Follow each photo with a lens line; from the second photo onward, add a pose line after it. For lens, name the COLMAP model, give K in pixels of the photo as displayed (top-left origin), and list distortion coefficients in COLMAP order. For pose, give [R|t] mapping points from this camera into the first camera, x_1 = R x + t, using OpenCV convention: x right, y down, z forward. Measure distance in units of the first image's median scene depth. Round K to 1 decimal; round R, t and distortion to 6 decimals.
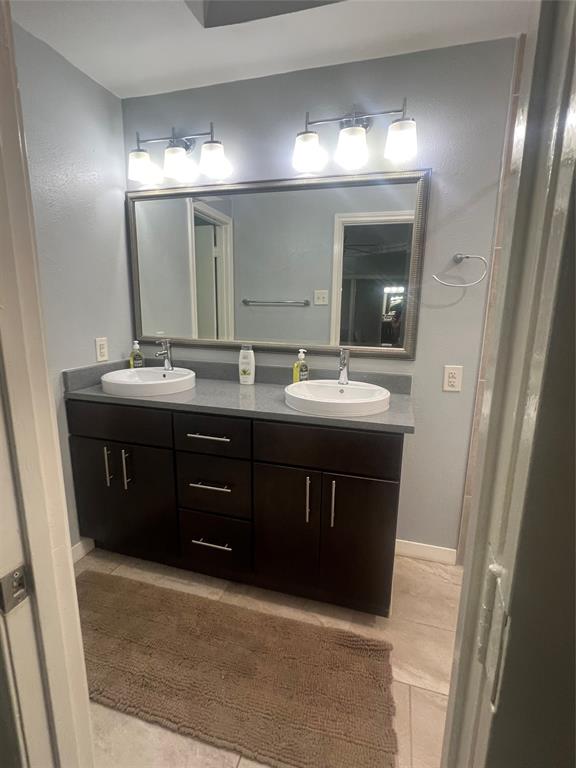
lens RADIAL K [[374.7, 0, 288.3], [0, 374.7, 384.4], [0, 0, 1]] dist [0.002754, 0.000922]
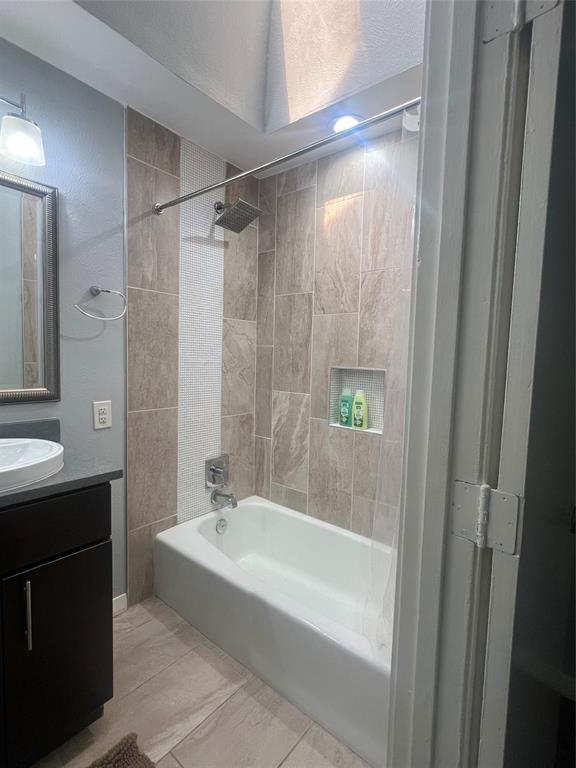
lens RADIAL K [[374.7, 0, 288.0], [0, 374.7, 383.3], [0, 0, 1]] dist [0.002754, 0.000922]
pose [[0.386970, -0.072982, 0.919199, -0.269145], [0.161916, 0.986752, 0.010181, -0.030706], [-0.907765, 0.144893, 0.393661, 0.205352]]
